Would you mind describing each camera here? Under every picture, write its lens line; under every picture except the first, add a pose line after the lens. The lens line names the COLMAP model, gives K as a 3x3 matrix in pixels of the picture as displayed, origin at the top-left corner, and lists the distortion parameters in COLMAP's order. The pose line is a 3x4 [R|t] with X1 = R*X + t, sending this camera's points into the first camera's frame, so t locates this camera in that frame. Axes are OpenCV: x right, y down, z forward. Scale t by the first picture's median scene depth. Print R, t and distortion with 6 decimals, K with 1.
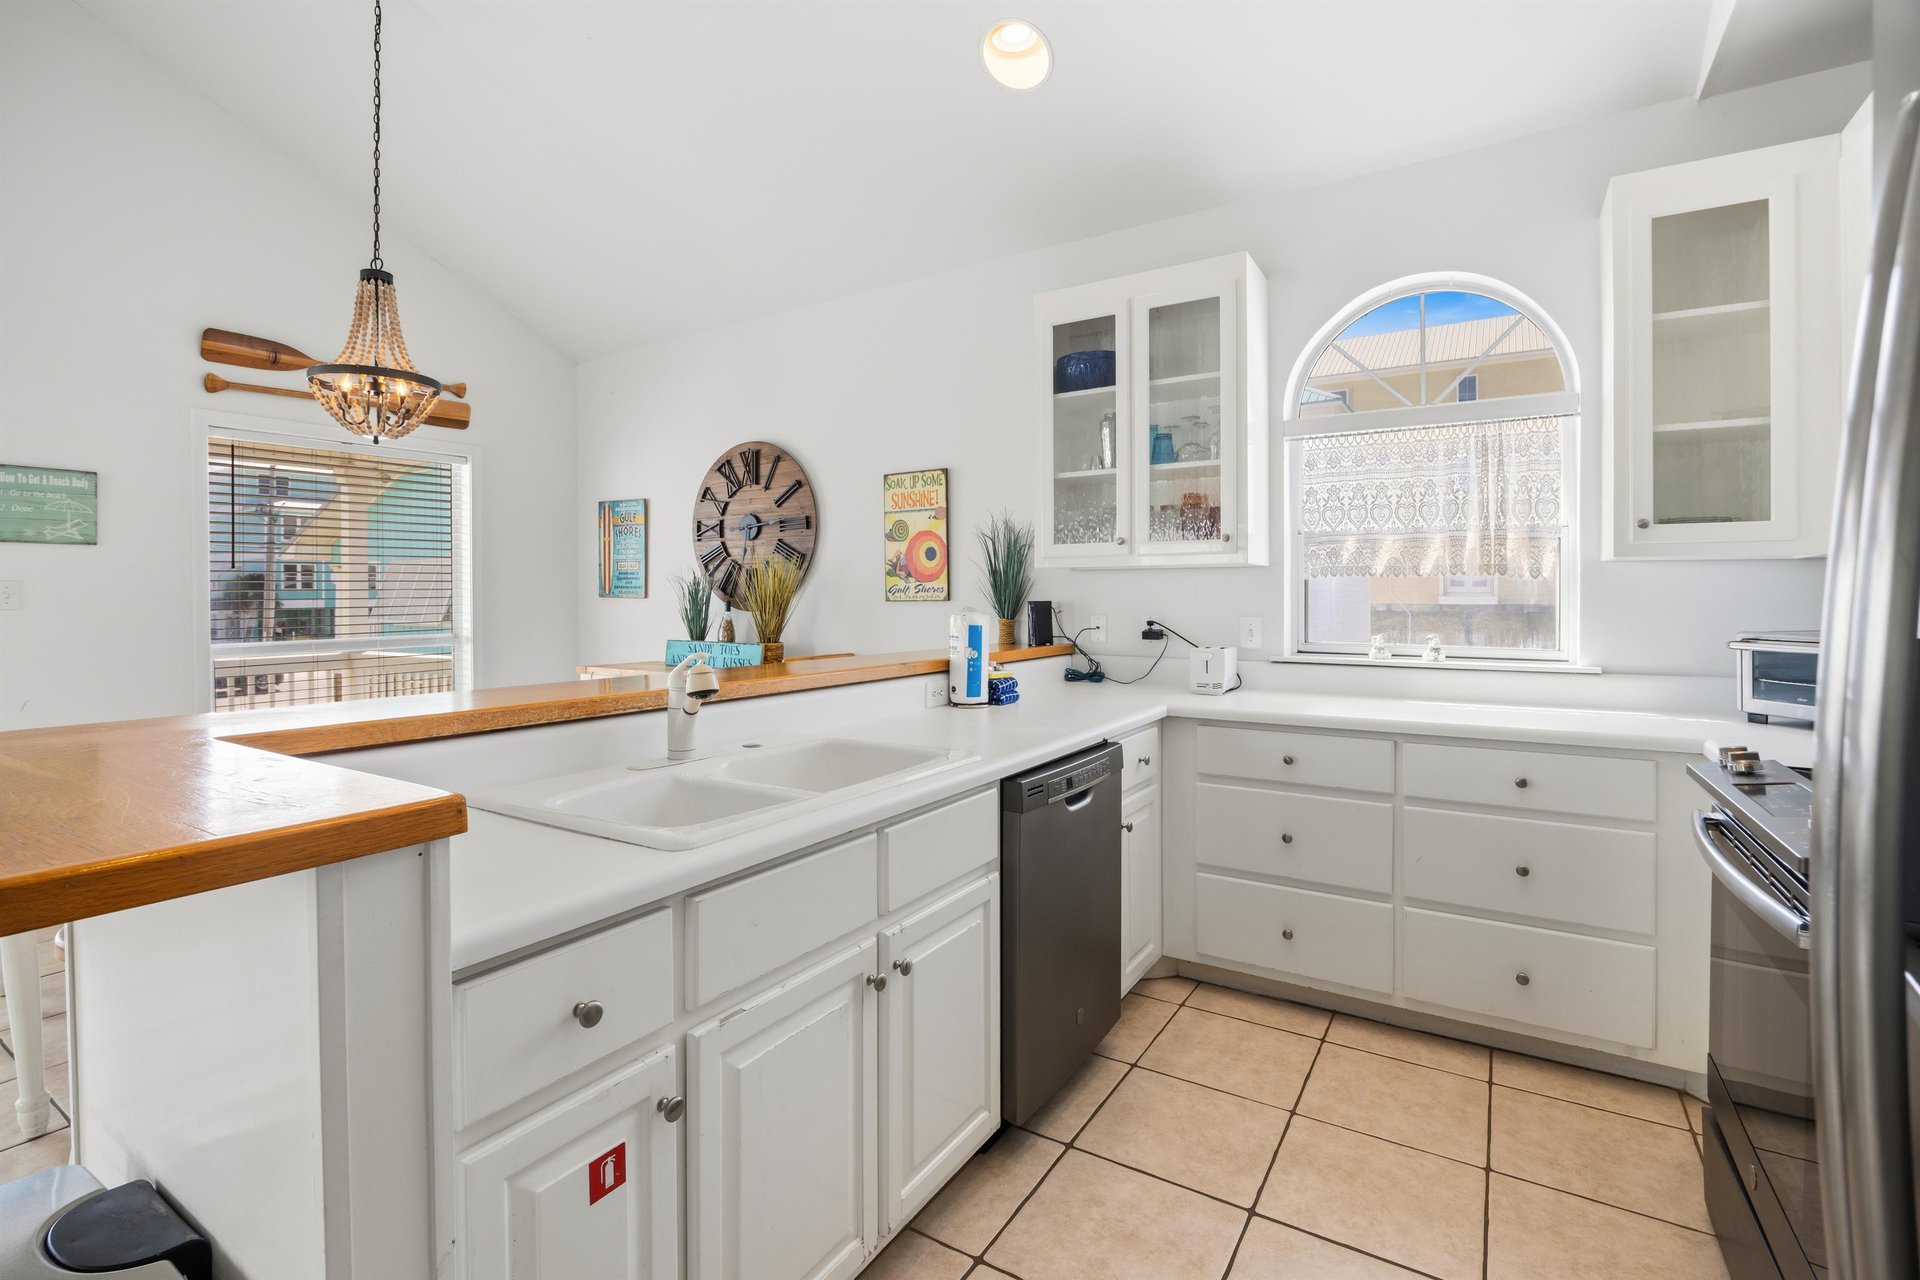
lens RADIAL K [[878.4, 0, 944.4], [0, 878.4, 595.6], [0, 0, 1]] dist [-0.015506, 0.000562]
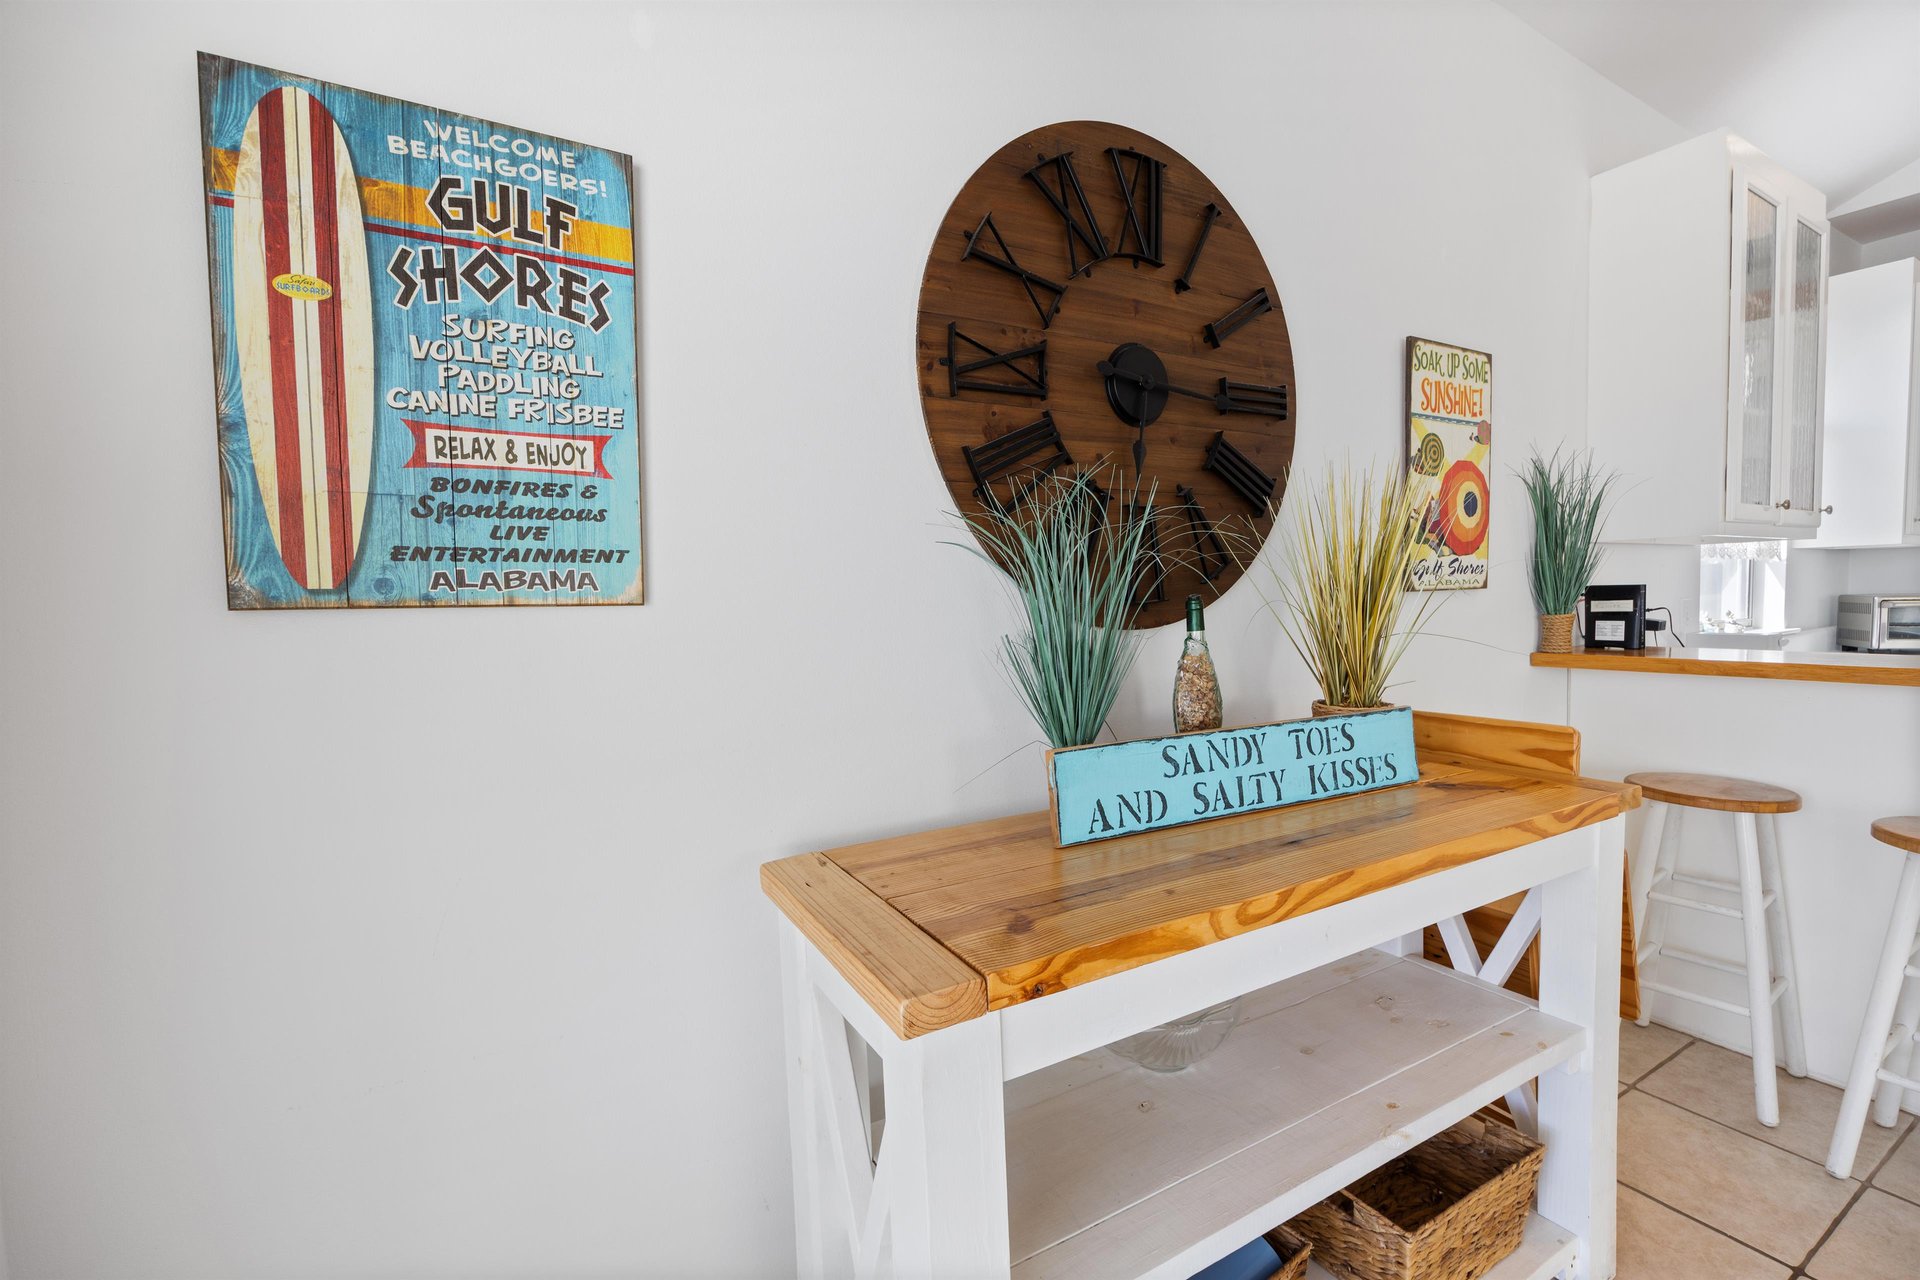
lens RADIAL K [[828.3, 0, 959.7], [0, 828.3, 644.4], [0, 0, 1]] dist [-0.012951, 0.000023]
pose [[0.454412, -0.054879, 0.889100, -0.634999], [0.028158, 0.998487, 0.047239, 0.007261], [-0.890347, 0.003570, 0.455269, 1.061938]]
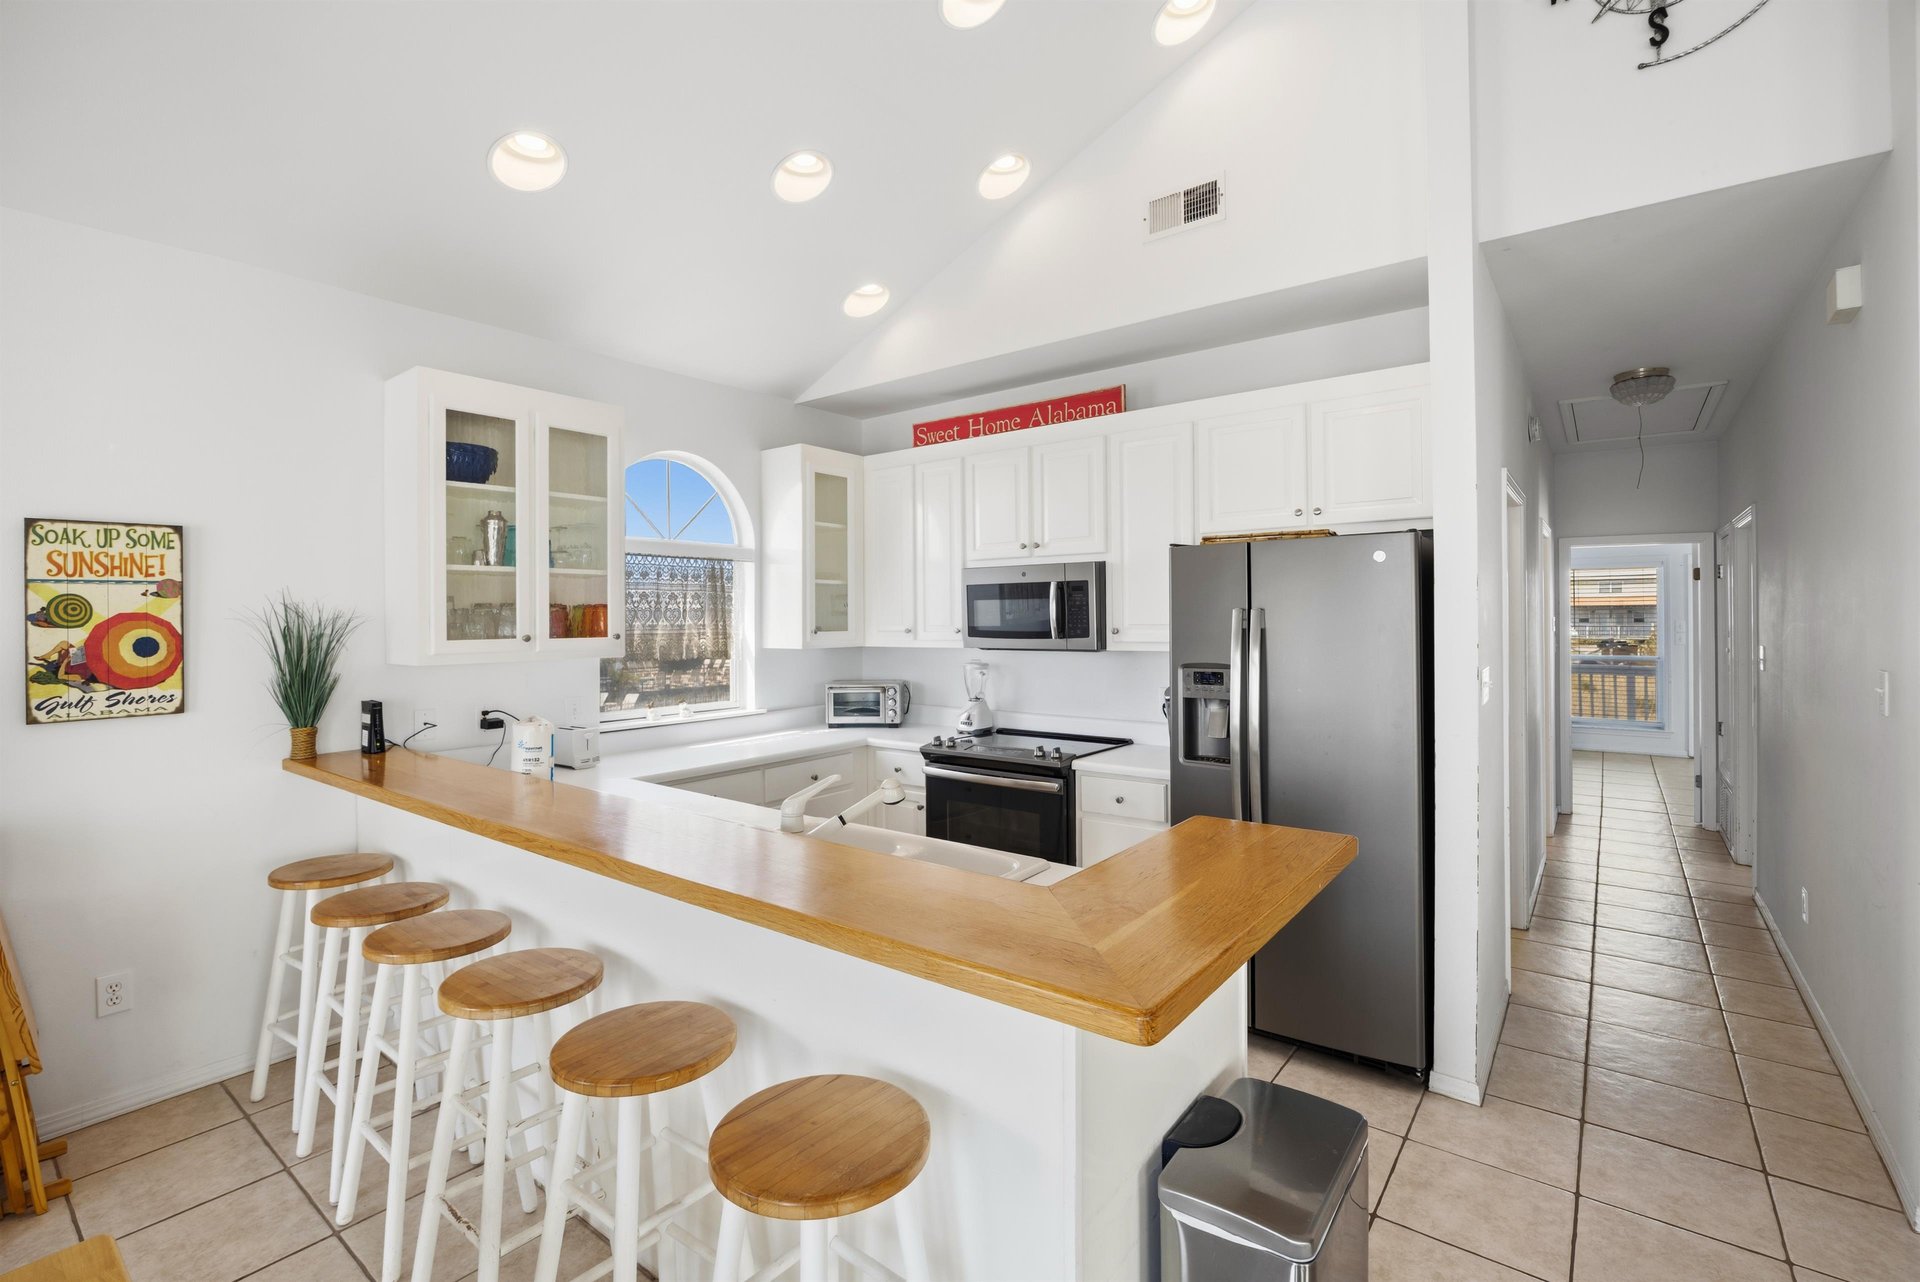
lens RADIAL K [[872.5, 0, 951.0], [0, 872.5, 612.8], [0, 0, 1]] dist [-0.009828, 0.000363]
pose [[0.078480, 0.007267, 0.996889, -0.644123], [0.010713, 0.999910, -0.008132, -0.062597], [-0.996858, 0.011317, 0.078395, 0.326580]]
